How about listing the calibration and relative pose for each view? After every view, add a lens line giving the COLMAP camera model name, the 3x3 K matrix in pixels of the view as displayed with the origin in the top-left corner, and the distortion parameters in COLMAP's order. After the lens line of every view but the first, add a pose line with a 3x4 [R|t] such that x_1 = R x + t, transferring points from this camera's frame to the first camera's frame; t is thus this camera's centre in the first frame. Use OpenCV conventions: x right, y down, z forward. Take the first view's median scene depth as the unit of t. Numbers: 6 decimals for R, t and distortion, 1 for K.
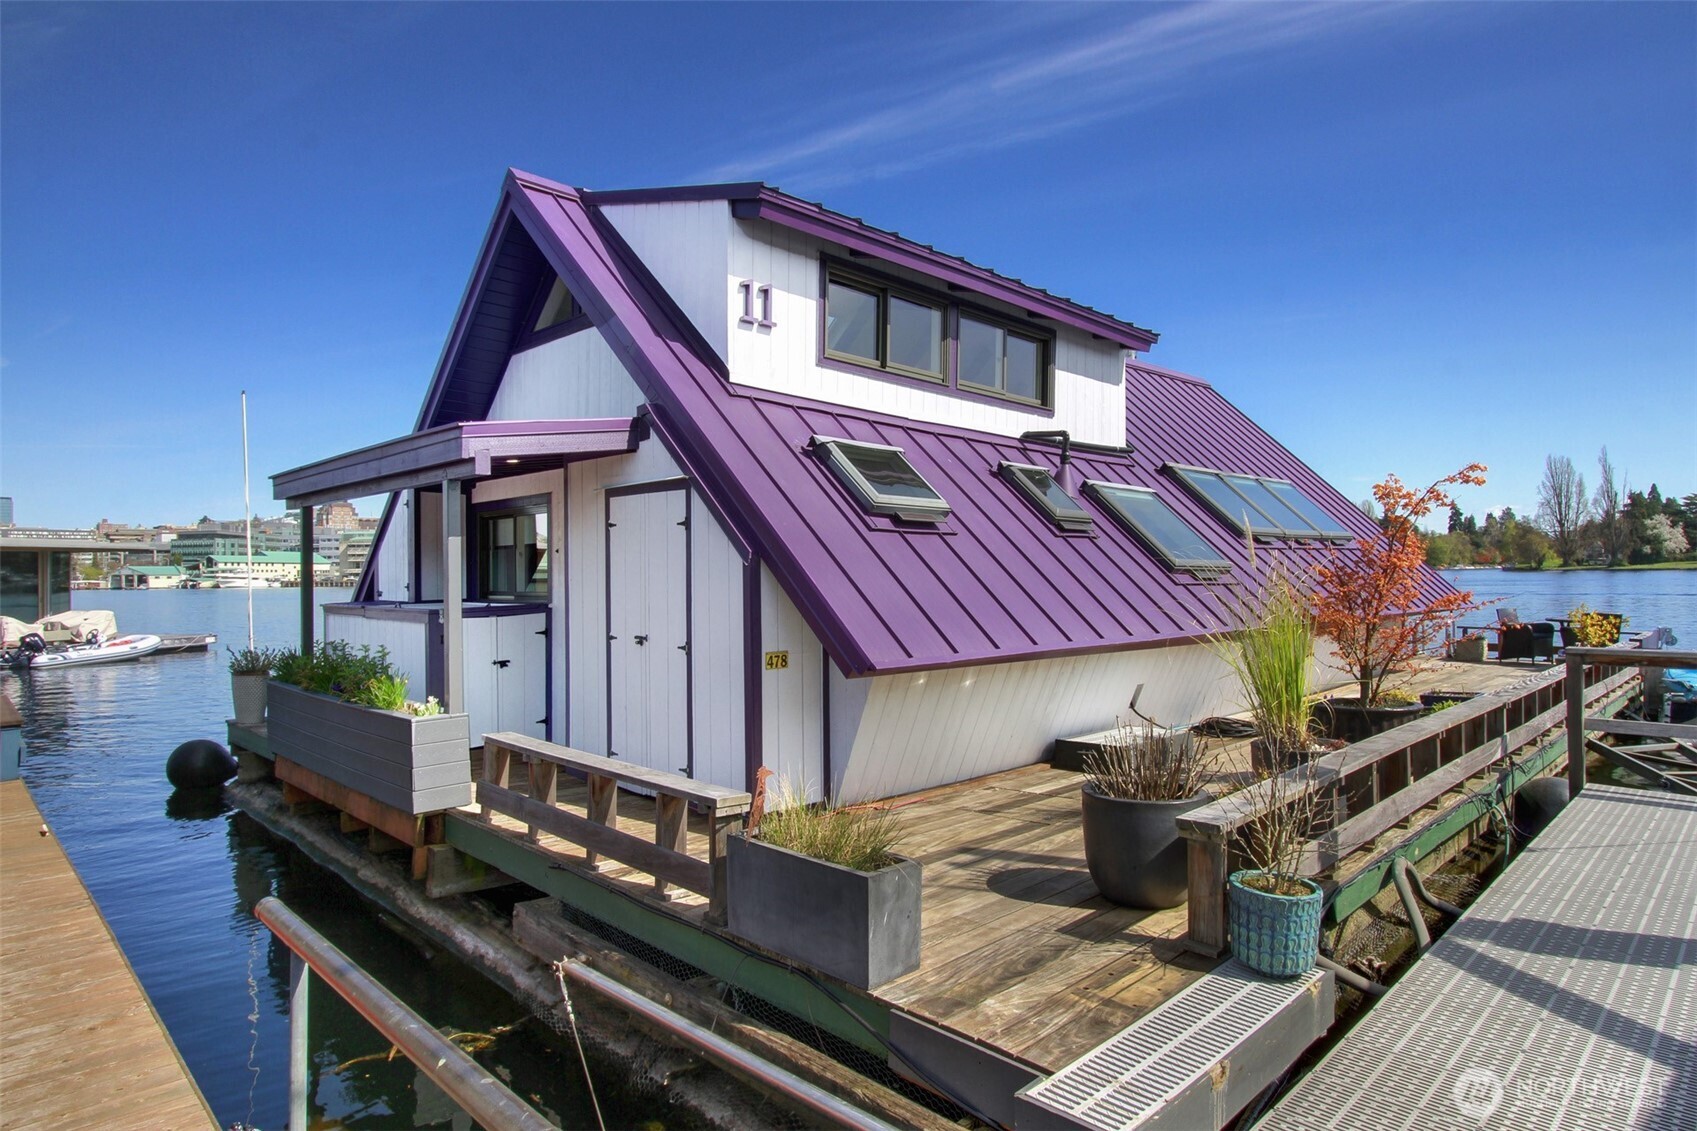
lens RADIAL K [[938.2, 0, 849.4], [0, 938.2, 561.1], [0, 0, 1]] dist [-0.015303, -0.000660]
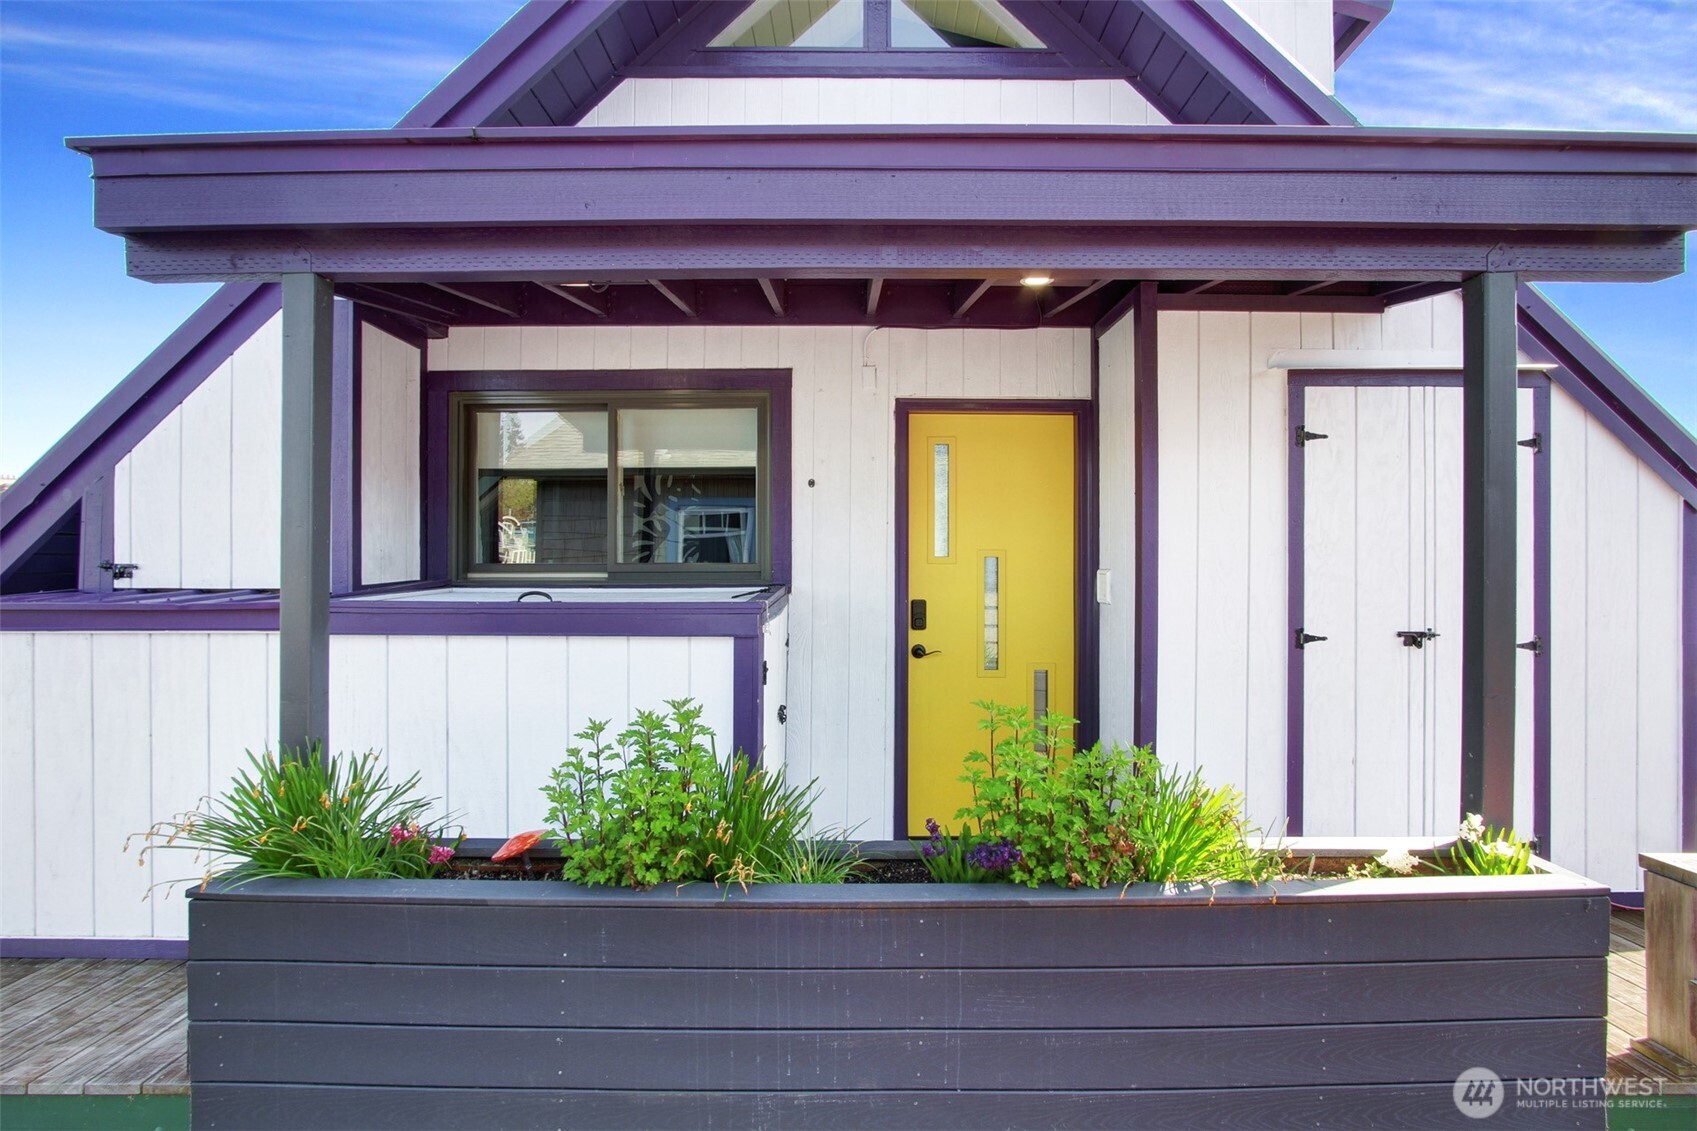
lens RADIAL K [[822.9, 0, 853.6], [0, 822.9, 541.8], [0, 0, 1]] dist [-0.008326, -0.000277]
pose [[0.712698, 0.016555, 0.701275, -0.784942], [-0.016325, 0.999842, -0.007012, 0.032152], [-0.701281, -0.006451, 0.712856, 0.838107]]
